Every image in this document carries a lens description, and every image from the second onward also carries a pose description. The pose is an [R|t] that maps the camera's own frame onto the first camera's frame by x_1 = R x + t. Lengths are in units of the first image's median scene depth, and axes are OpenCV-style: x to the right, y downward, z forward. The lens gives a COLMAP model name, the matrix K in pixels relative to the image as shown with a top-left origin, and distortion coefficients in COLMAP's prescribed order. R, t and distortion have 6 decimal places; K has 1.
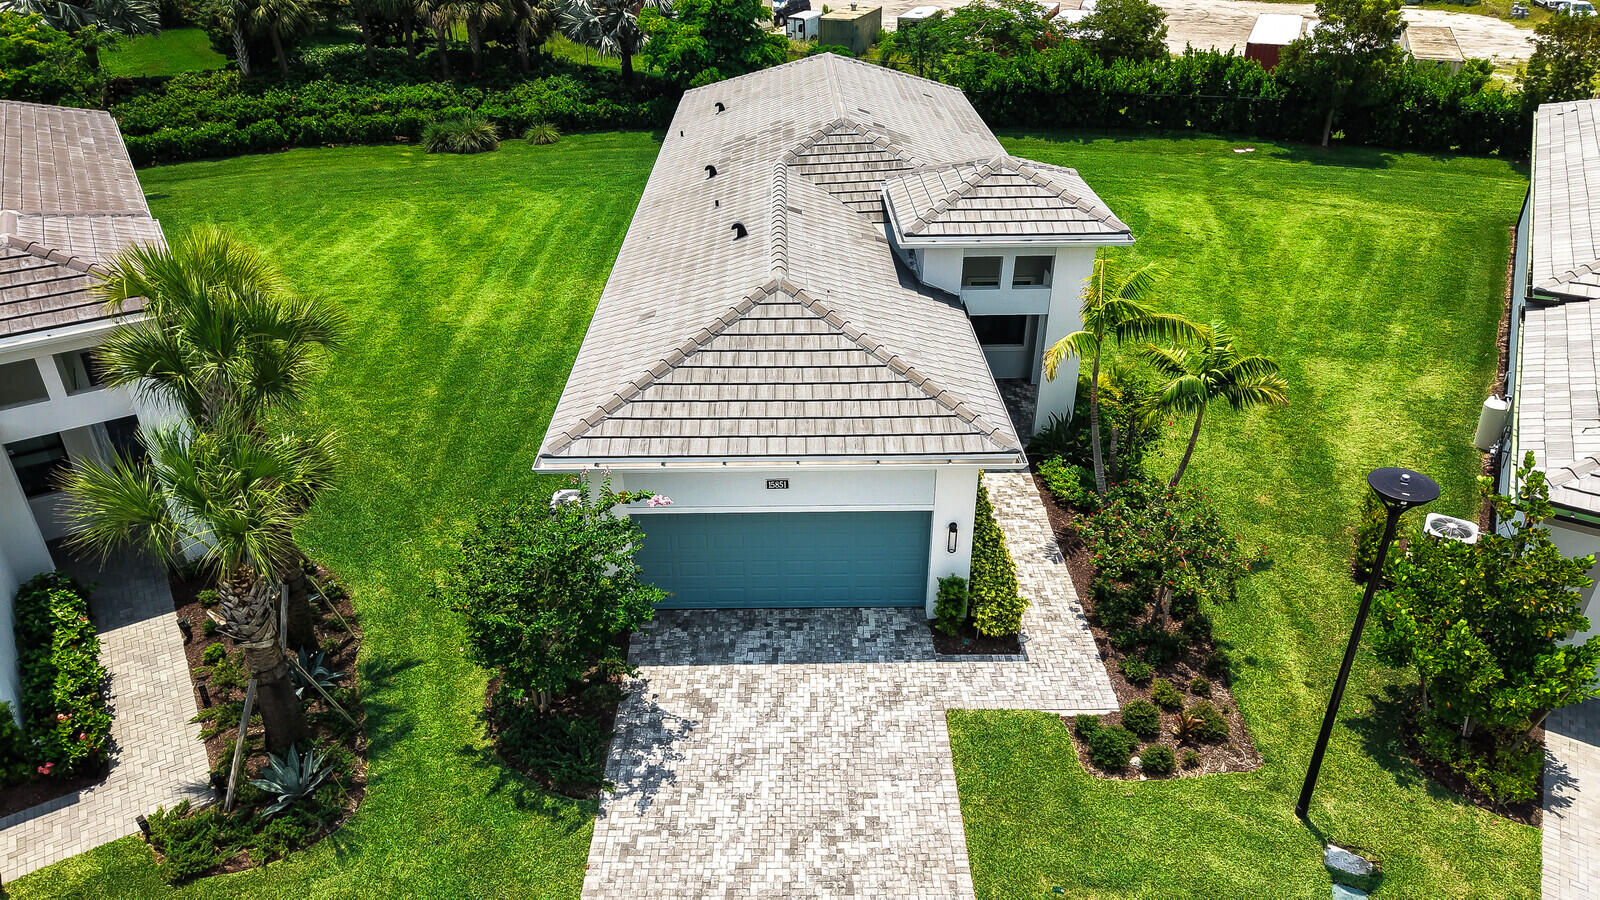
lens RADIAL K [[1131.5, 0, 800.9], [0, 1131.5, 507.4], [0, 0, 1]] dist [0.066847, -0.139449]
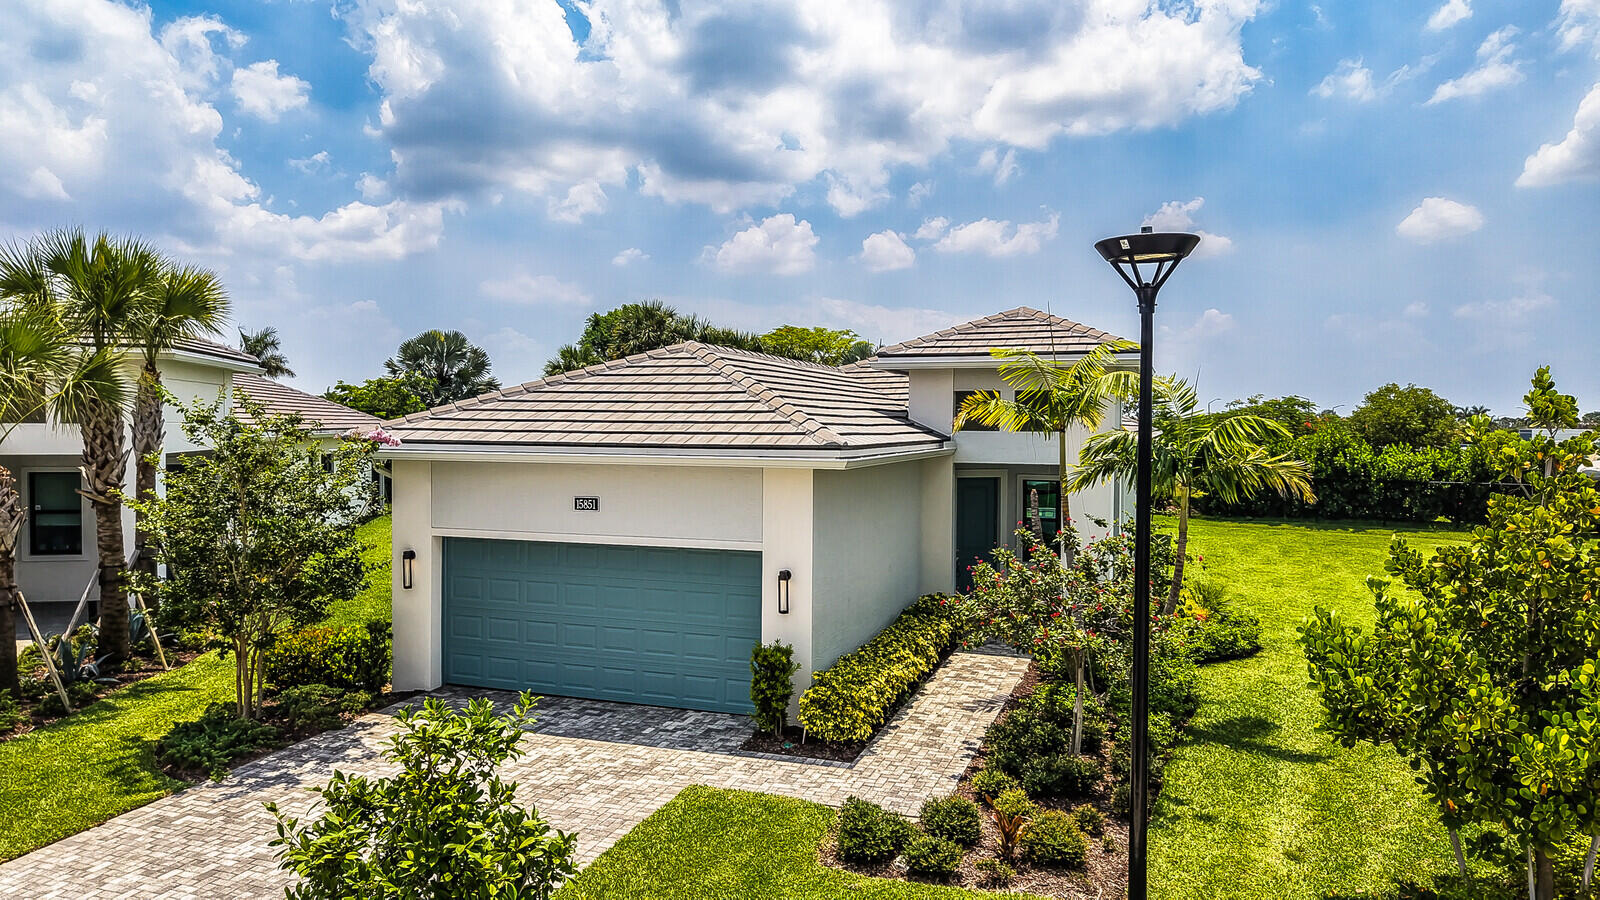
lens RADIAL K [[1157.5, 0, 800.0], [0, 1157.5, 450.0], [0, 0, 1]] dist [0.000463, -0.009241]
pose [[0.929361, 0.015514, -0.368846, 0.431827], [-0.205101, 0.852432, -0.480929, 0.318232], [0.306955, 0.522607, 0.795399, 0.350259]]
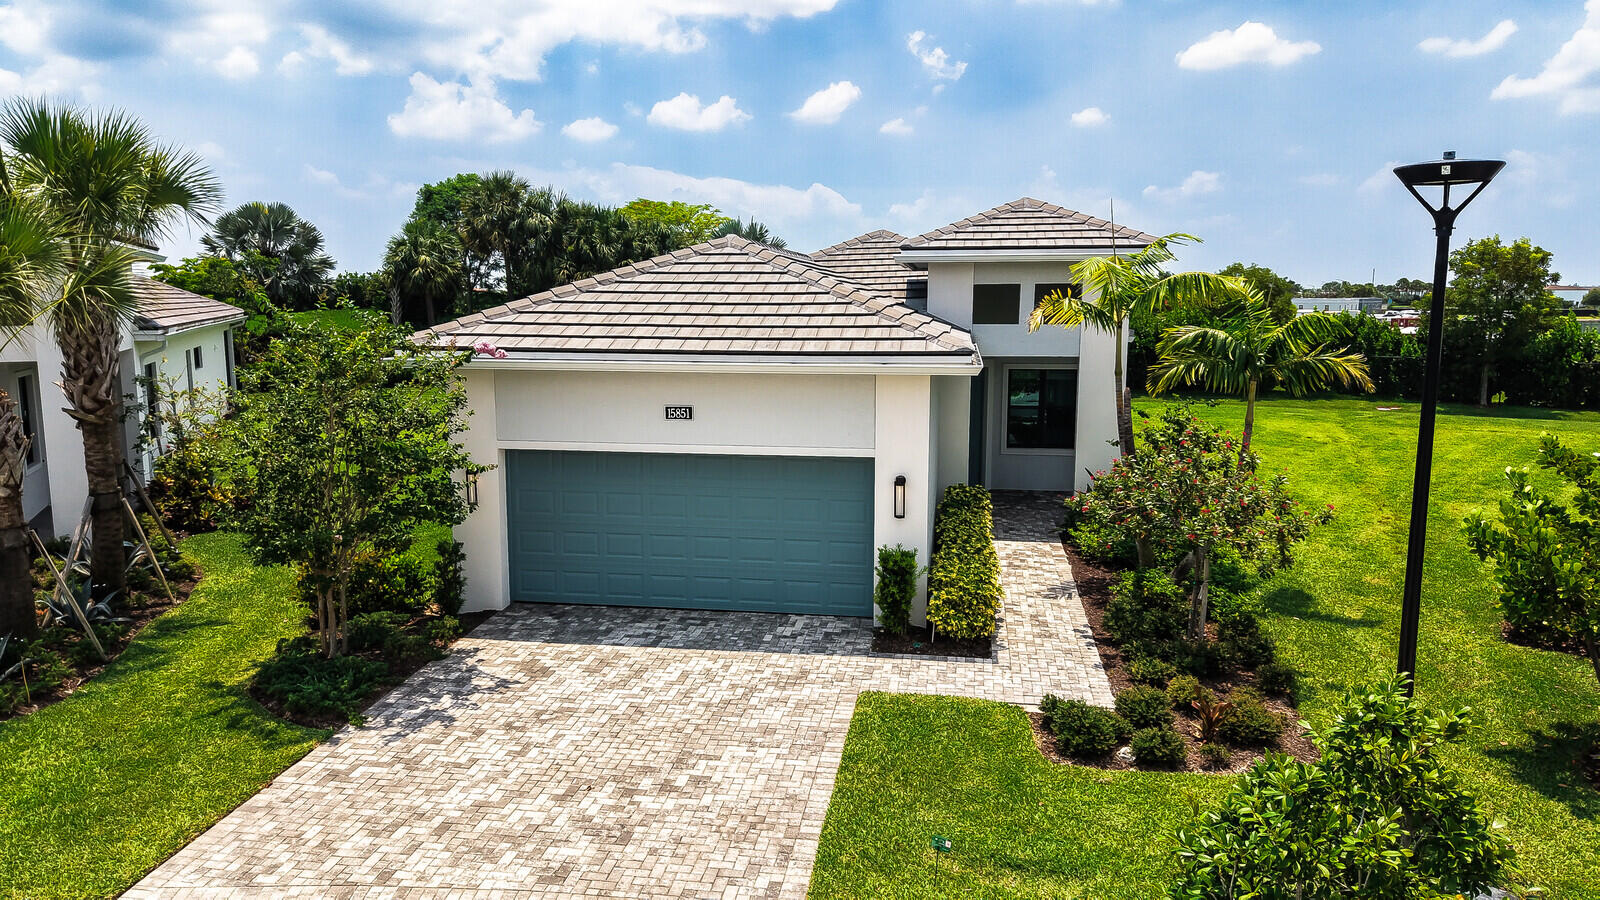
lens RADIAL K [[1131.5, 0, 800.9], [0, 1131.5, 507.4], [0, 0, 1]] dist [0.066847, -0.139449]
pose [[0.984337, 0.033787, -0.173029, 0.203238], [-0.096115, 0.925621, -0.366042, 0.322690], [0.147792, 0.376940, 0.914371, 0.303949]]
